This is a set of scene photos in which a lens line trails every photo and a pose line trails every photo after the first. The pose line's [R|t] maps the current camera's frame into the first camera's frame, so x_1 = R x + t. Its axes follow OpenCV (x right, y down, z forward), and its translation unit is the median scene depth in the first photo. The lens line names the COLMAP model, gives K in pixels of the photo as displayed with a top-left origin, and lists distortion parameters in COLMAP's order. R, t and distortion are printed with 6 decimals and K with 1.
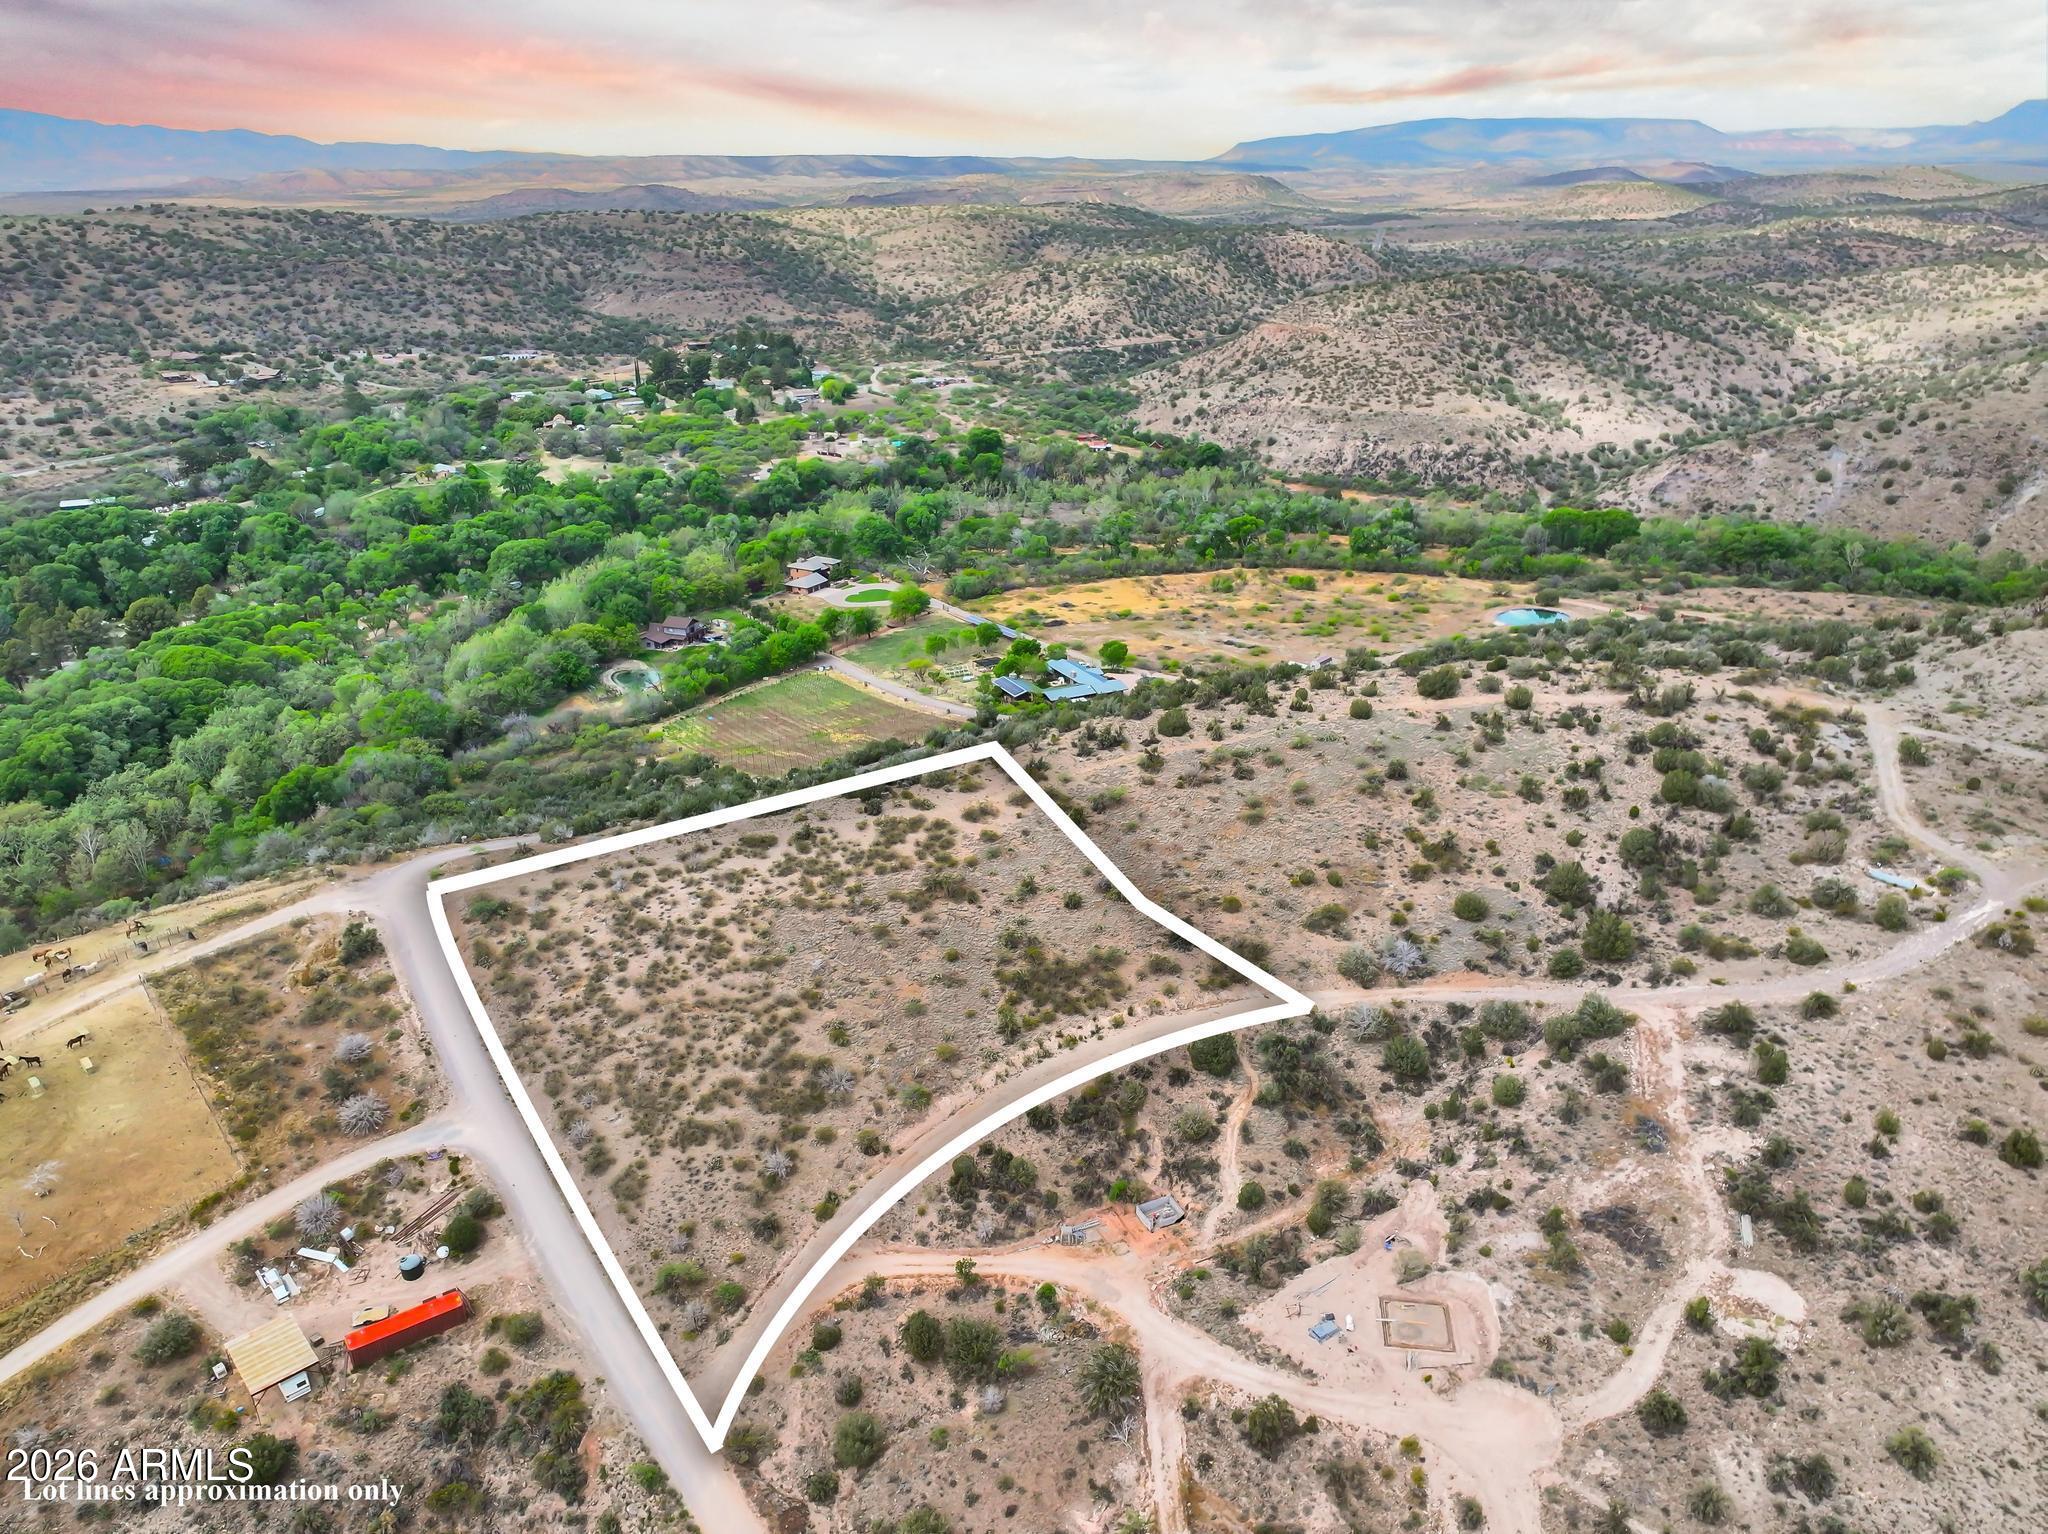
lens RADIAL K [[1447.3, 0, 1028.5], [0, 1447.3, 772.9], [0, 0, 1]] dist [0.000367, 0.014619]
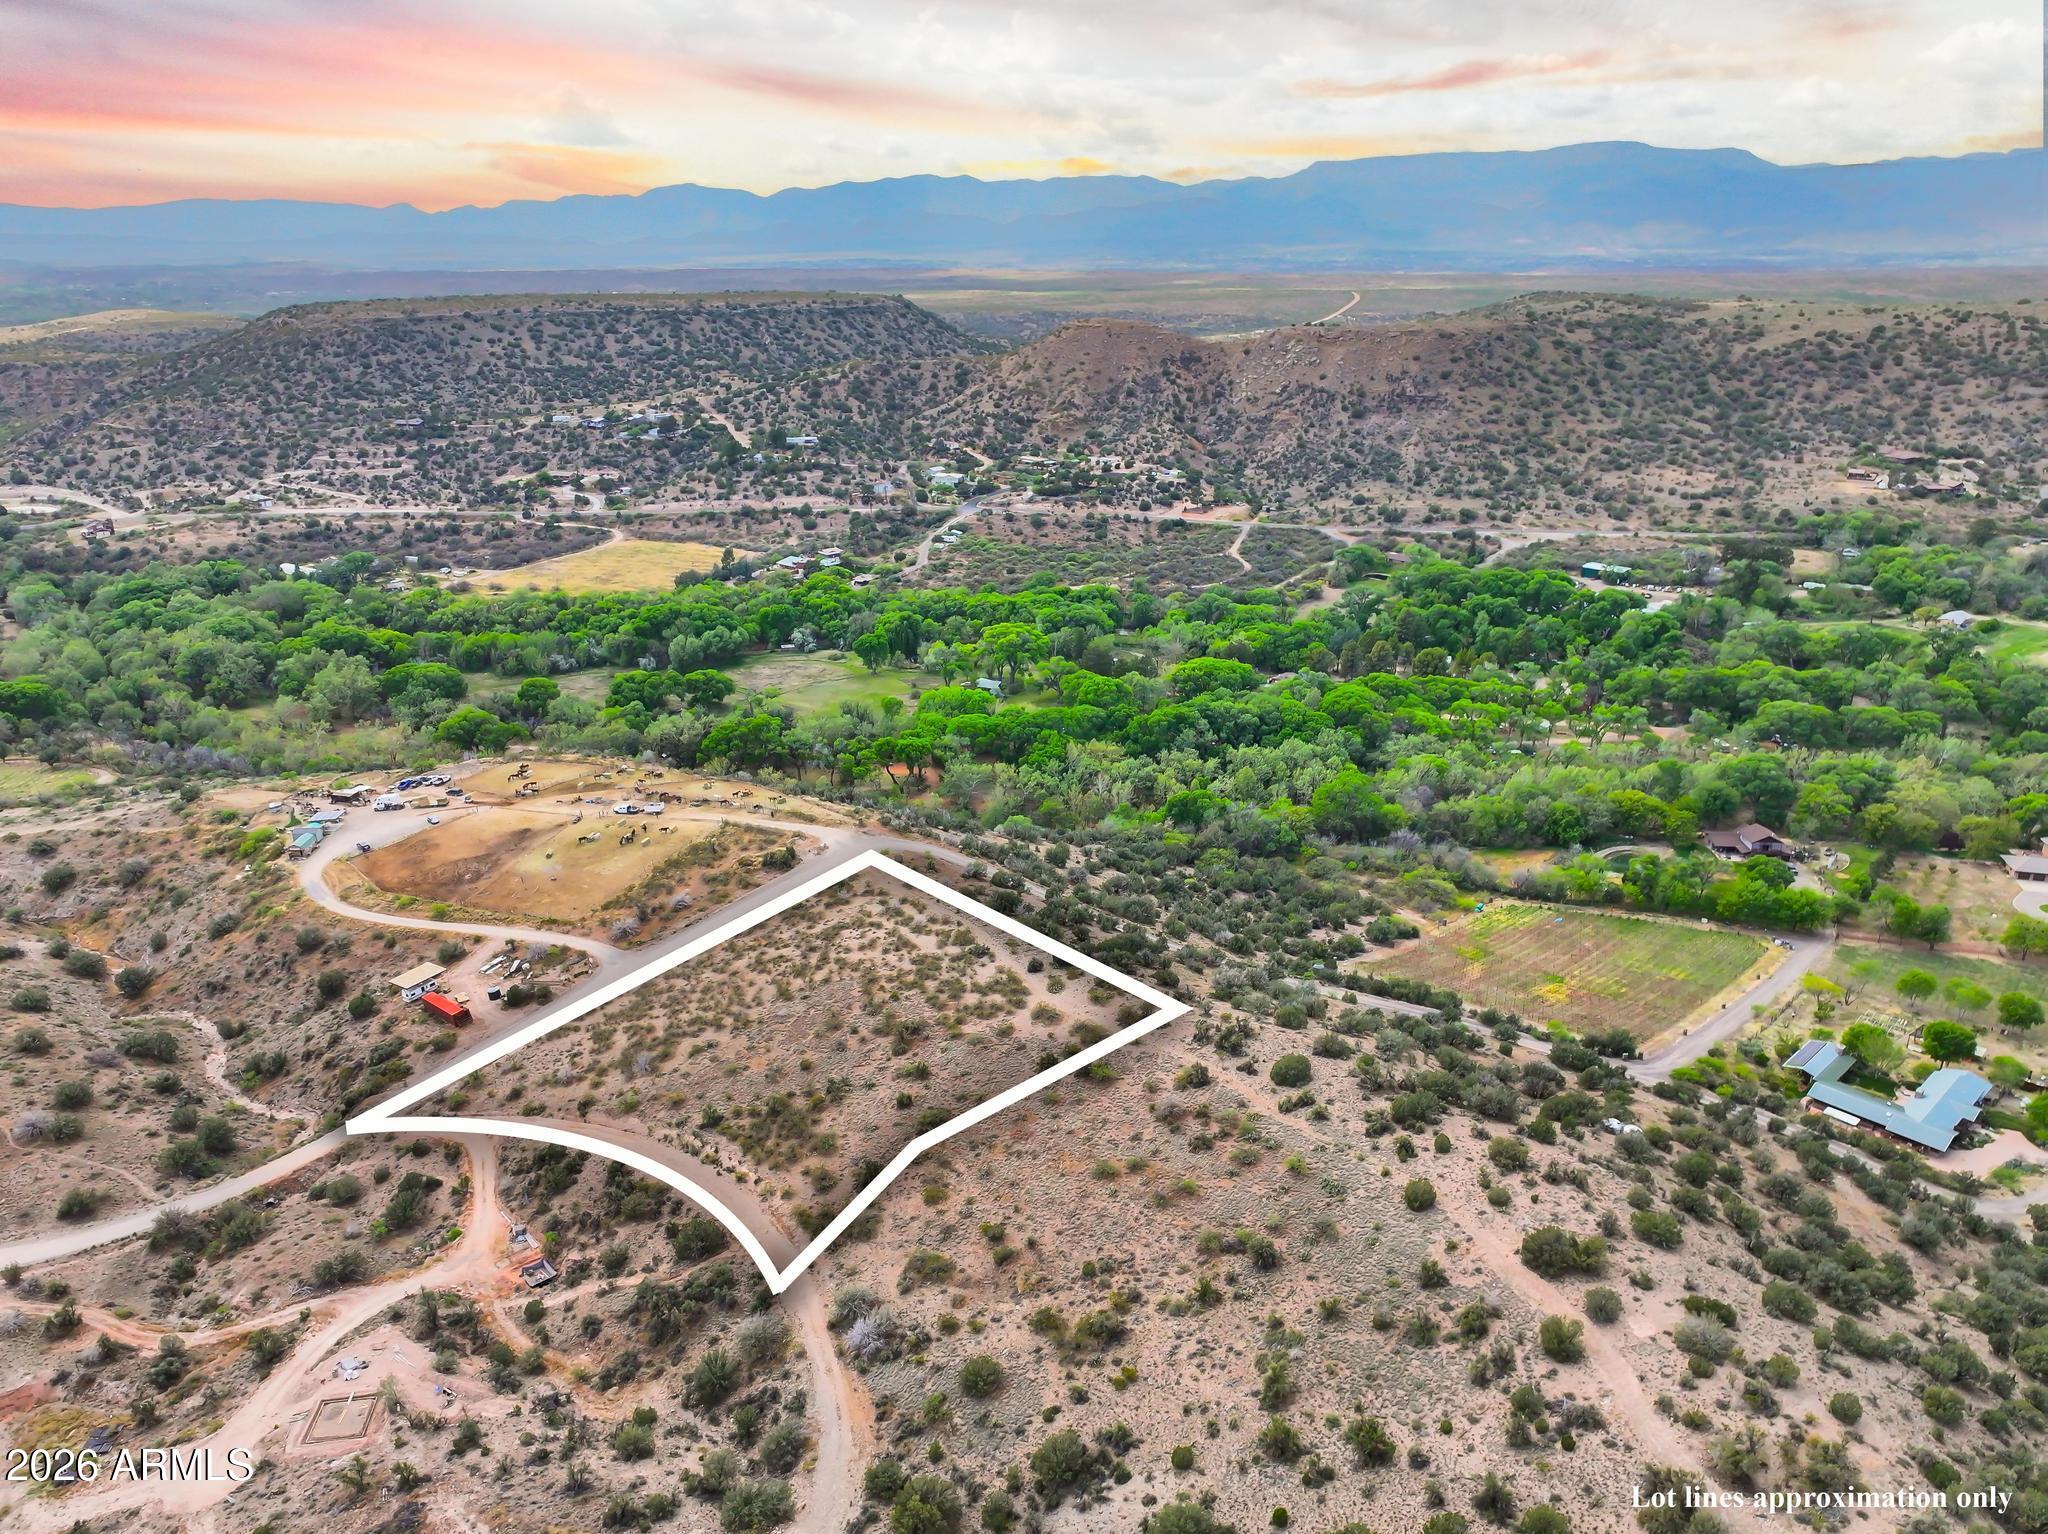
lens RADIAL K [[1445.4, 0, 1030.2], [0, 1445.4, 780.0], [0, 0, 1]] dist [0.001870, 0.005447]
pose [[0.272761, 0.340588, -0.899779, 0.896118], [-0.366823, 0.901409, 0.230006, -0.382547], [0.889406, 0.267323, 0.370804, 0.641971]]
